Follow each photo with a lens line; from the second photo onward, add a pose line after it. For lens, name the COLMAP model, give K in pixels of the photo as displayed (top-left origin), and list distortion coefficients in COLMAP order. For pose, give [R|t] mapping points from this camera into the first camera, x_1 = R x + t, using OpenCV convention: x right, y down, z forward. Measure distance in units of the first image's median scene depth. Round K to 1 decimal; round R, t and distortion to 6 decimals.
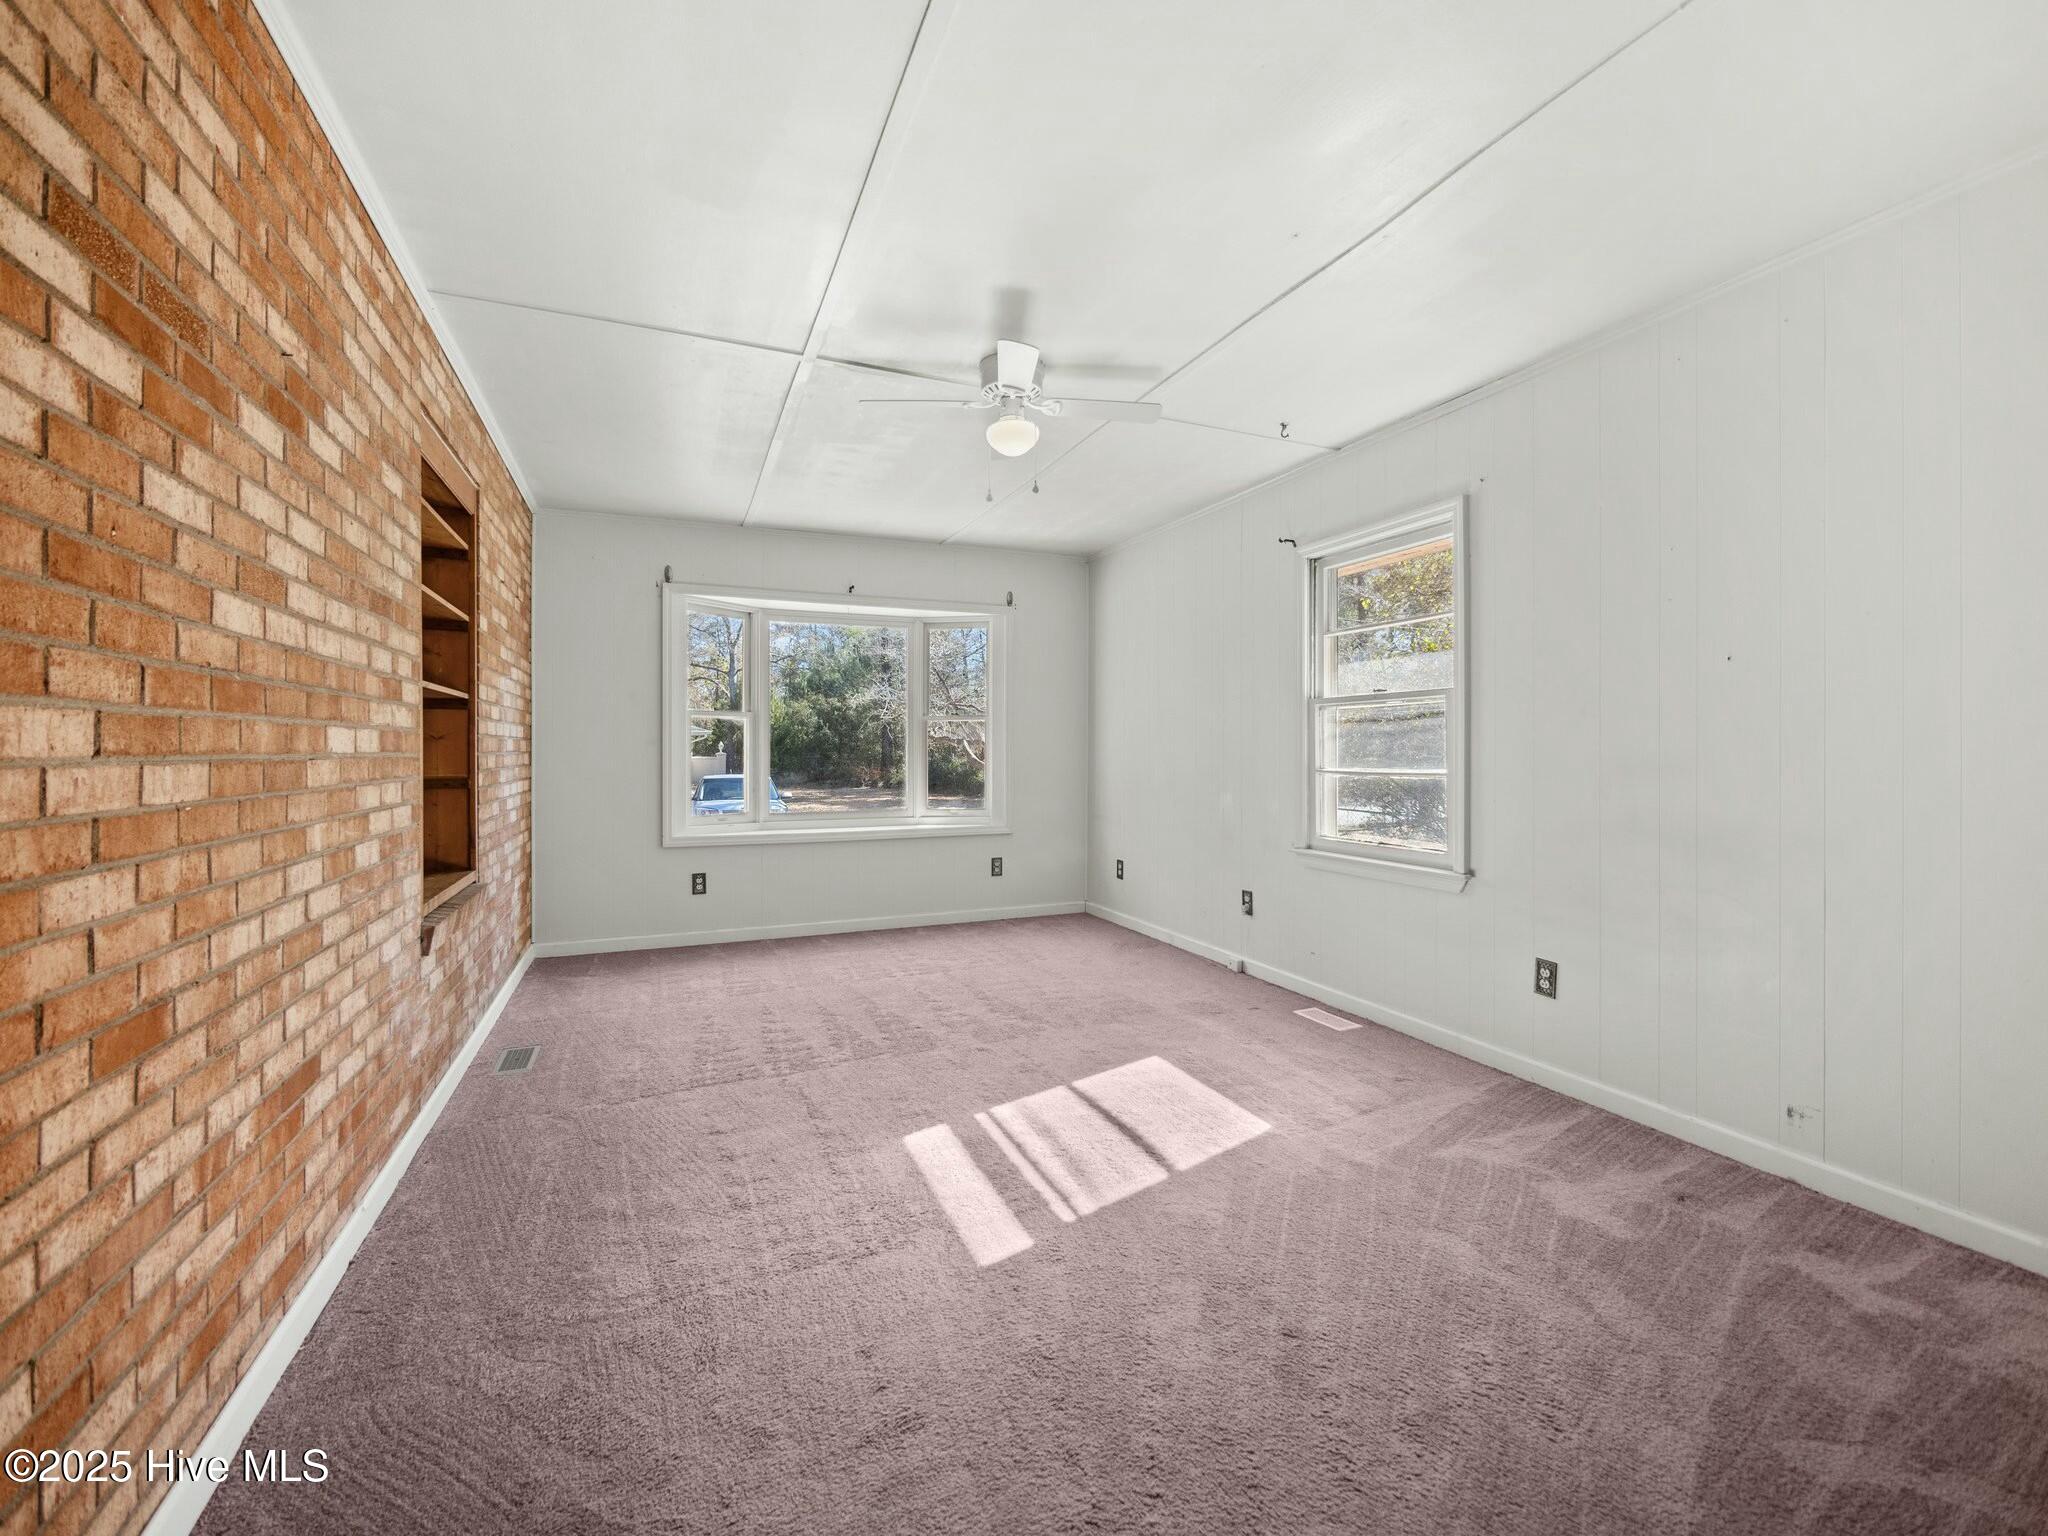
lens RADIAL K [[842.2, 0, 1024.0], [0, 842.2, 768.0], [0, 0, 1]] dist [-0.000171, -0.000012]
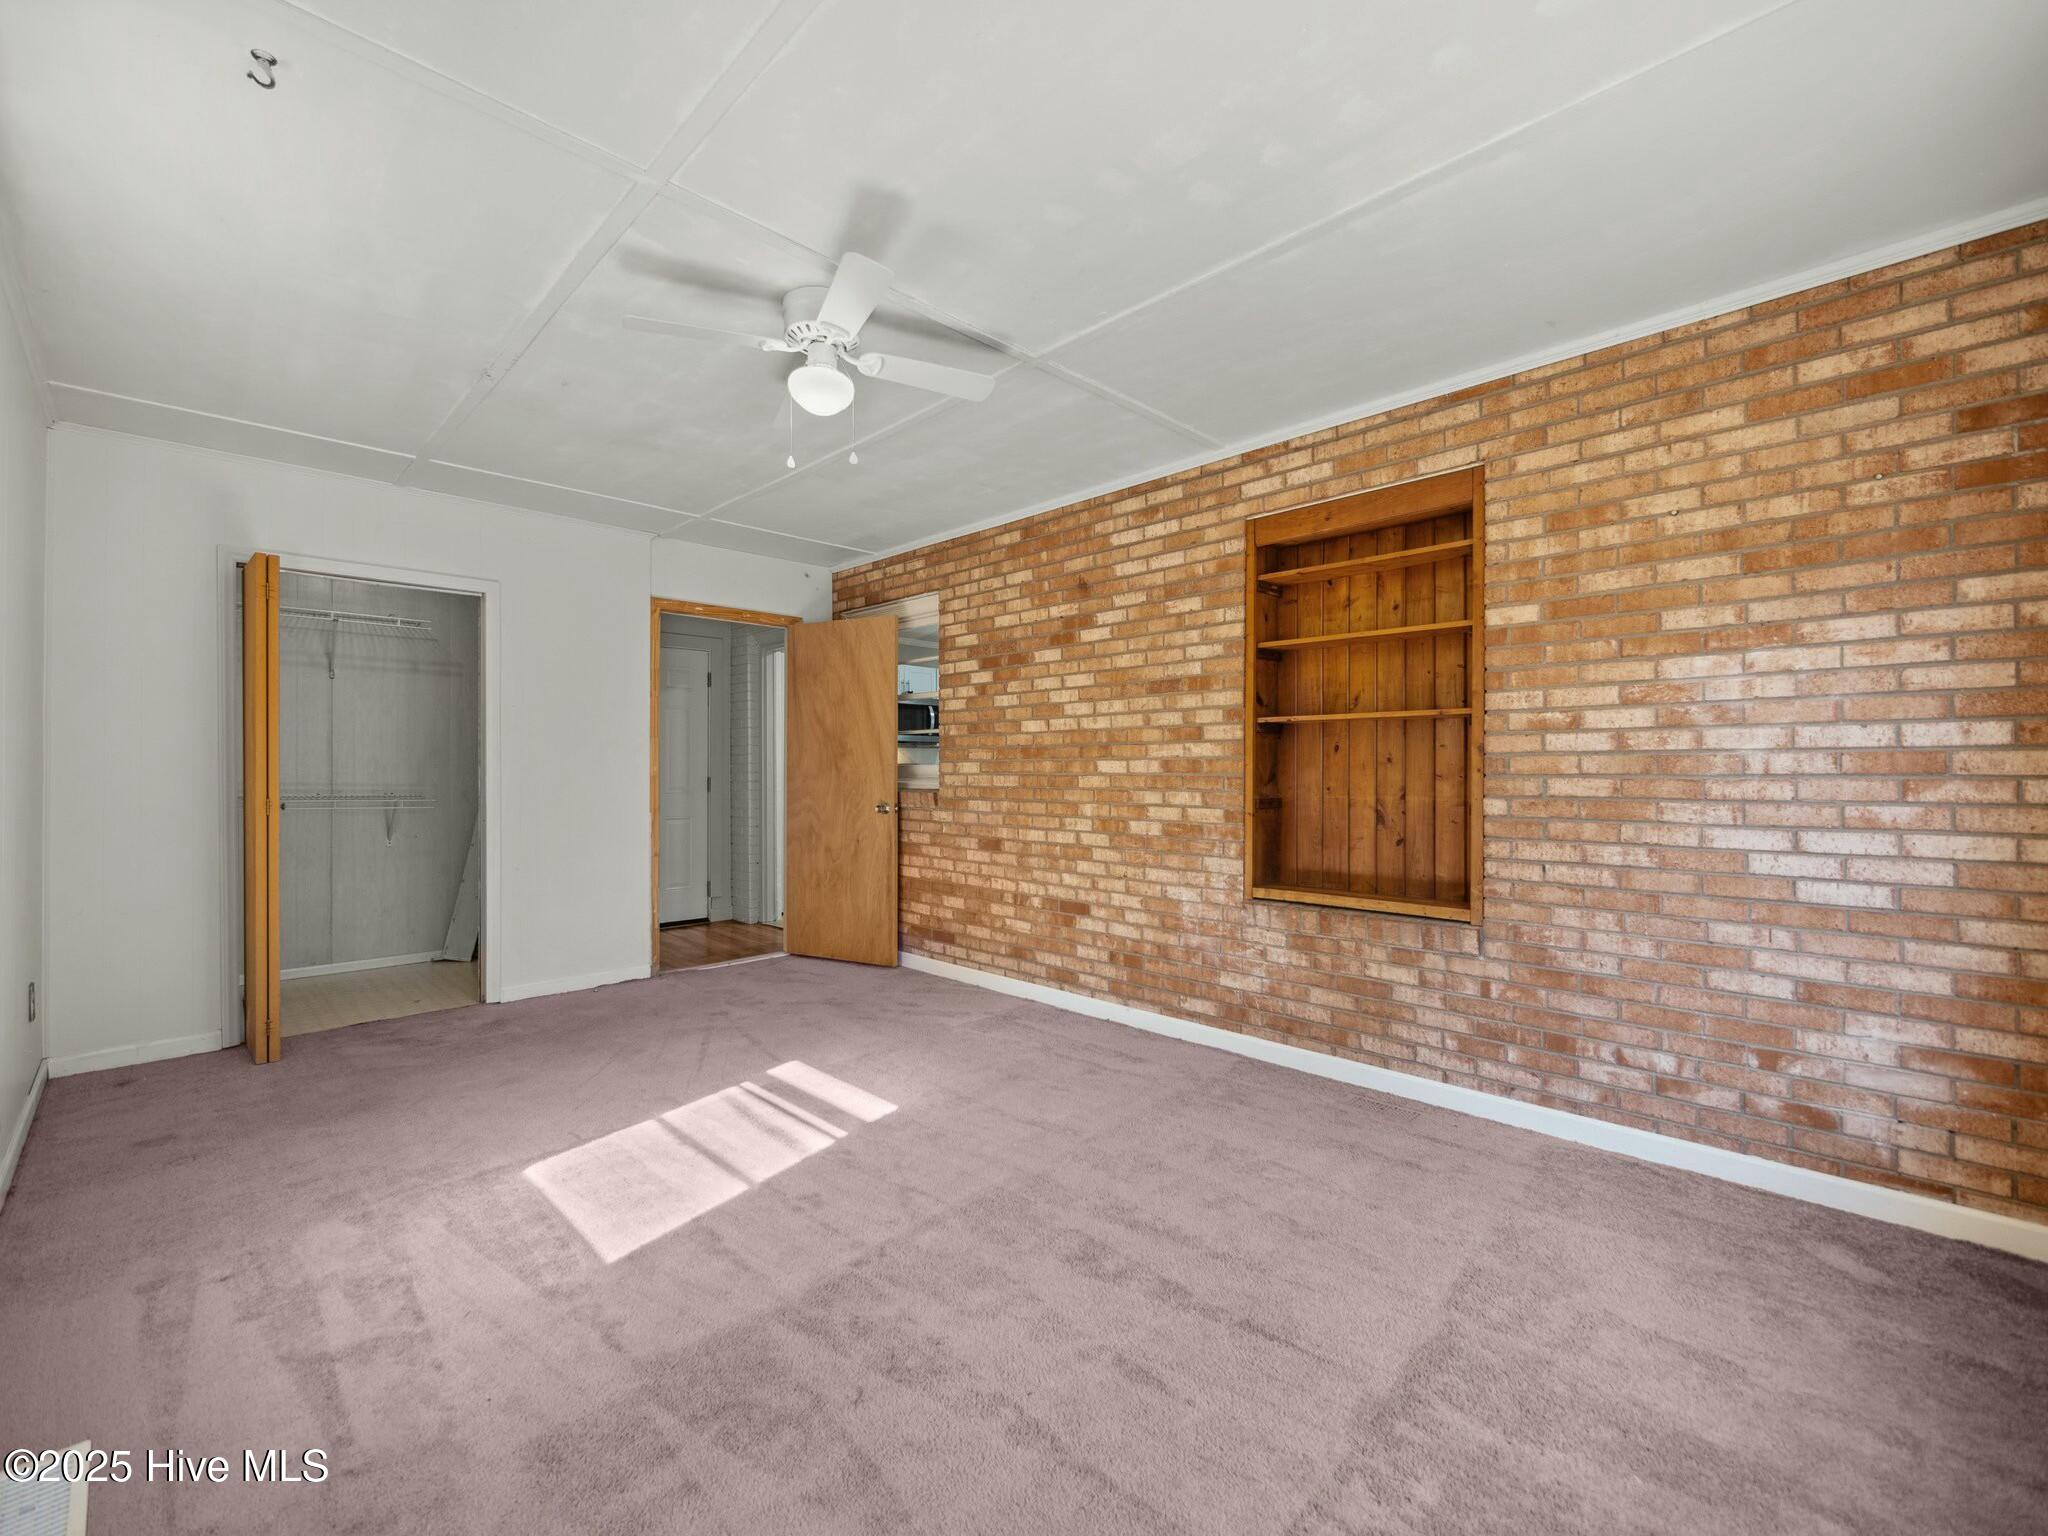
lens RADIAL K [[842.2, 0, 1024.0], [0, 842.2, 768.0], [0, 0, 1]] dist [-0.000171, -0.000012]
pose [[-0.923426, 0.009638, -0.383656, 0.174574], [-0.000346, 0.999663, 0.025946, -0.079882], [0.383777, 0.024092, -0.923111, 2.700338]]
